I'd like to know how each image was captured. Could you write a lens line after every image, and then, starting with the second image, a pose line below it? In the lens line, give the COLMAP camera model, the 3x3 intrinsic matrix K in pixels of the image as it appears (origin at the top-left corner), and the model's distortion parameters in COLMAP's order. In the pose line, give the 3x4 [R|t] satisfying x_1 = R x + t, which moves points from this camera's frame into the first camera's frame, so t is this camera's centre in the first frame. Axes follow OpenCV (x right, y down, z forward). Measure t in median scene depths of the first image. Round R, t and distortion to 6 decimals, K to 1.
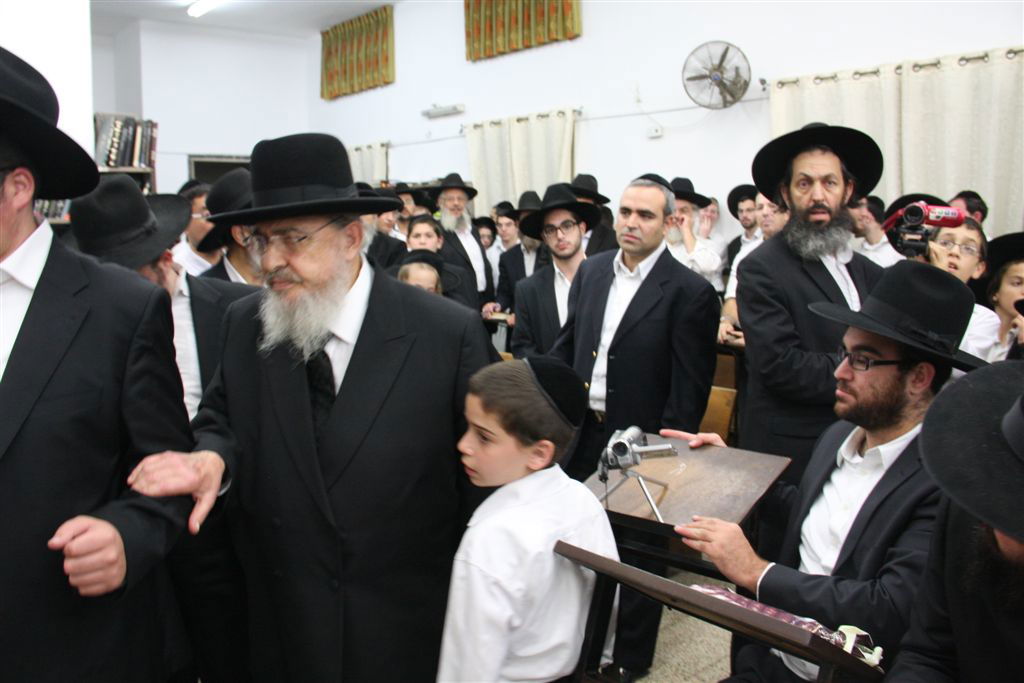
lens RADIAL K [[856.8, 0, 507.8], [0, 856.8, 307.5], [0, 0, 1]] dist [-0.213498, 0.141625]
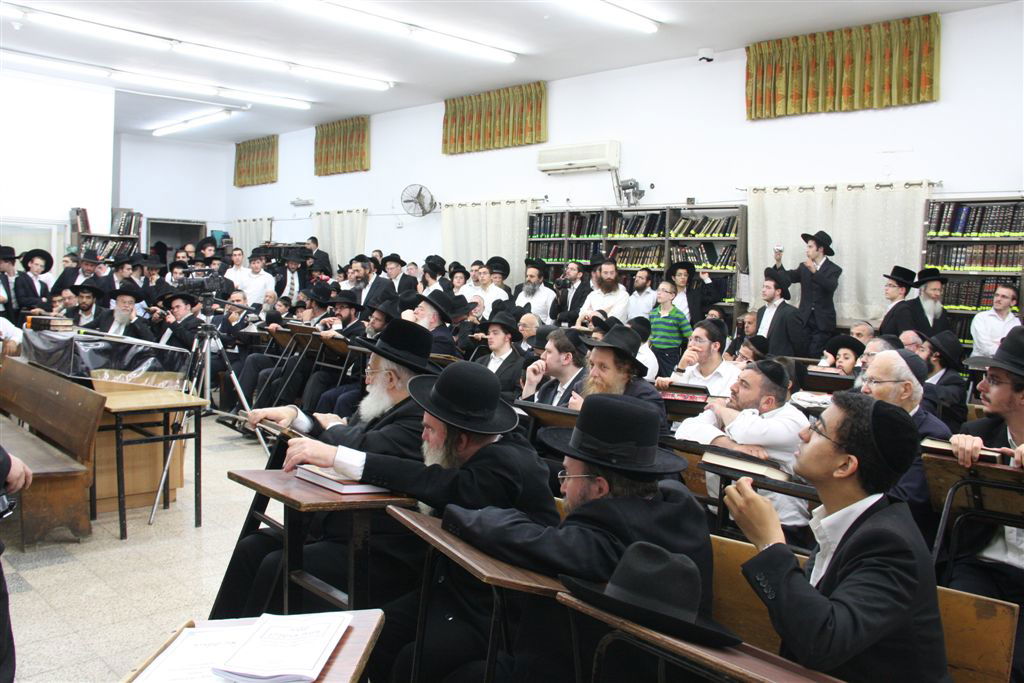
lens RADIAL K [[856.8, 0, 507.8], [0, 856.8, 307.5], [0, 0, 1]] dist [-0.213498, 0.141625]
pose [[0.996187, 0.035835, 0.079549, 0.209476], [-0.031235, 0.997808, -0.058346, 0.064008], [-0.081465, 0.055639, 0.995122, -0.712722]]
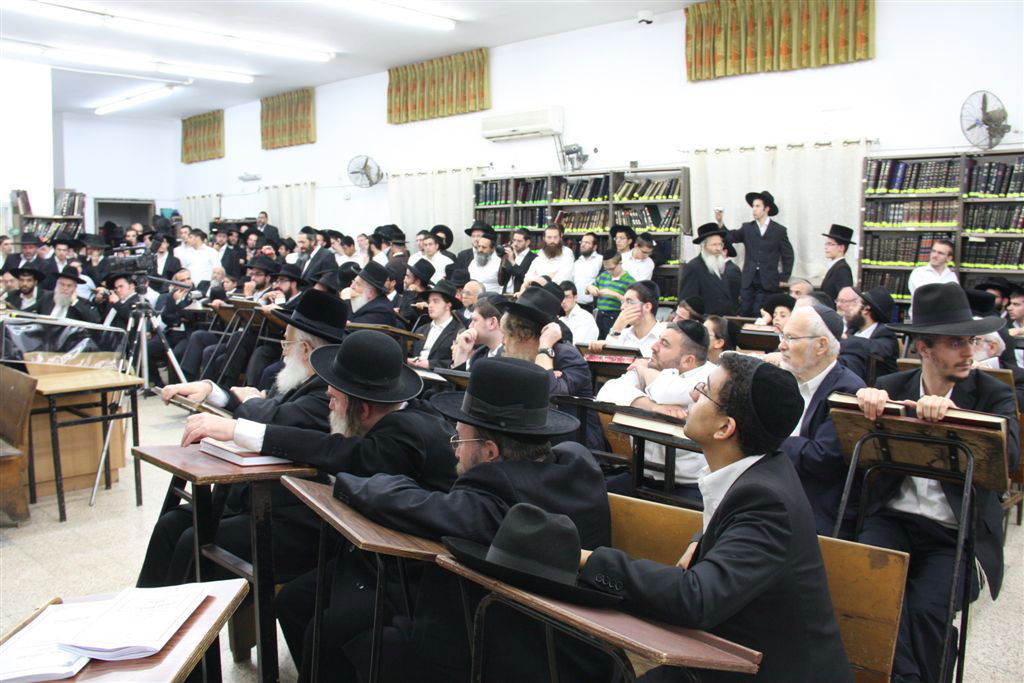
lens RADIAL K [[856.8, 0, 507.8], [0, 856.8, 307.5], [0, 0, 1]] dist [-0.213498, 0.141625]
pose [[0.992325, 0.001318, 0.123653, 0.228955], [0.001428, 0.999754, -0.022123, 0.064601], [-0.123652, 0.022130, 0.992079, -0.714487]]
